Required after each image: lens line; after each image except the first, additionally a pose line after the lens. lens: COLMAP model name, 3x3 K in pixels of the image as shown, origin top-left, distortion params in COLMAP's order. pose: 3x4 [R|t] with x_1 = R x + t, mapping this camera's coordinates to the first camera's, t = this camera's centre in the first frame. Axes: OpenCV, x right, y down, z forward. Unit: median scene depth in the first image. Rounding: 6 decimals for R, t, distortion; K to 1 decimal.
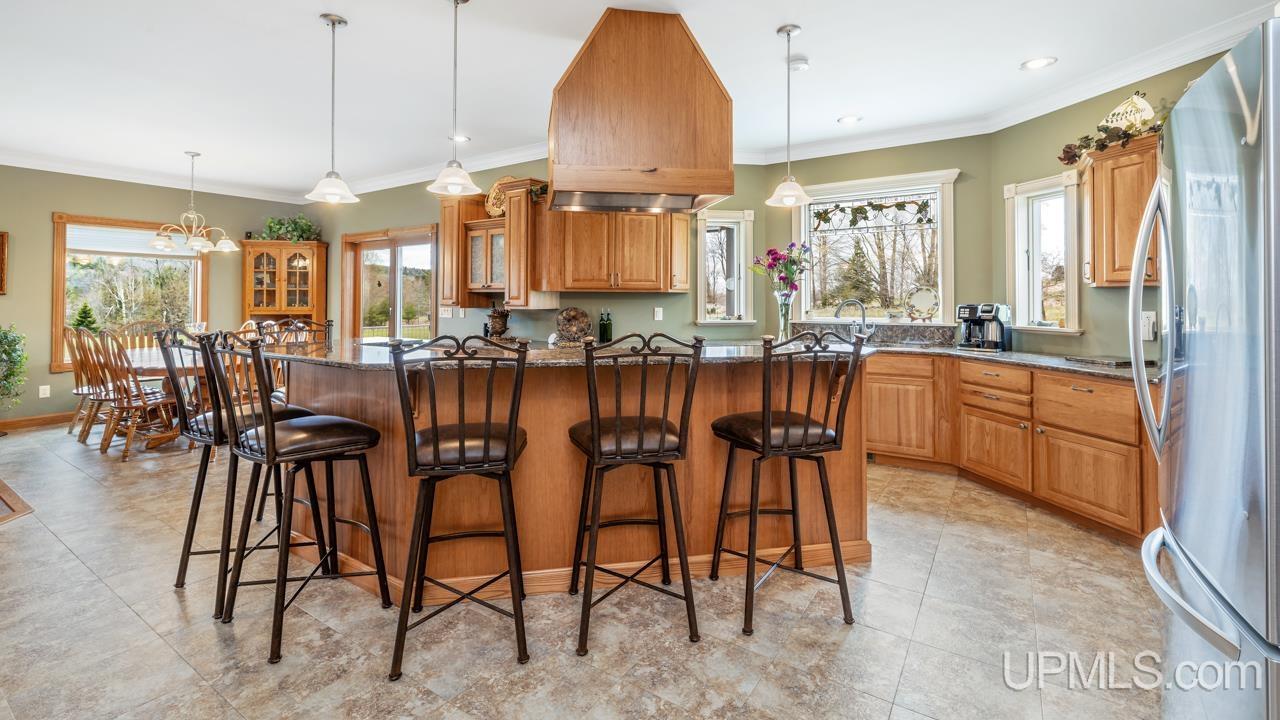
lens RADIAL K [[557.0, 0, 636.7], [0, 557.0, 297.3], [0, 0, 1]] dist [0.001377, 0.000047]
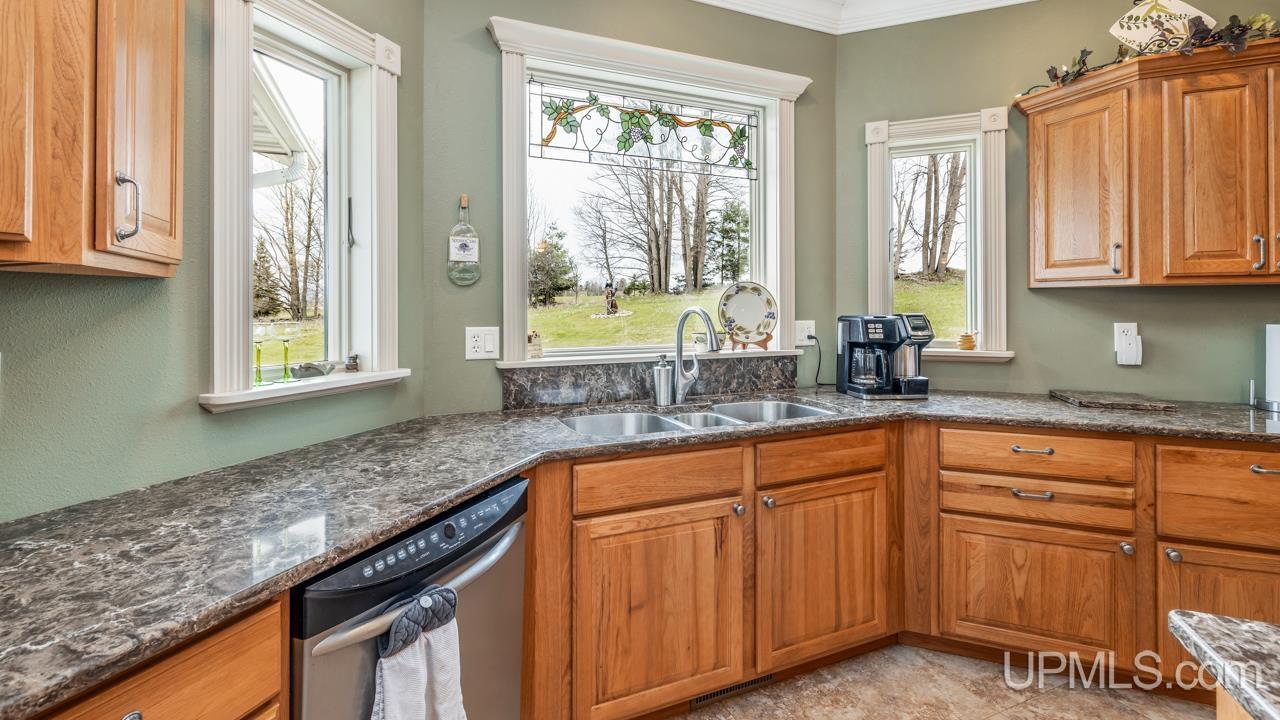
lens RADIAL K [[550.6, 0, 634.2], [0, 550.6, 313.5], [0, 0, 1]] dist [0.000094, 0.000107]
pose [[0.547123, -0.008149, 0.837012, 0.007582], [0.000180, 0.999954, 0.009617, 0.004375], [-0.837052, -0.005111, 0.547099, 0.760284]]
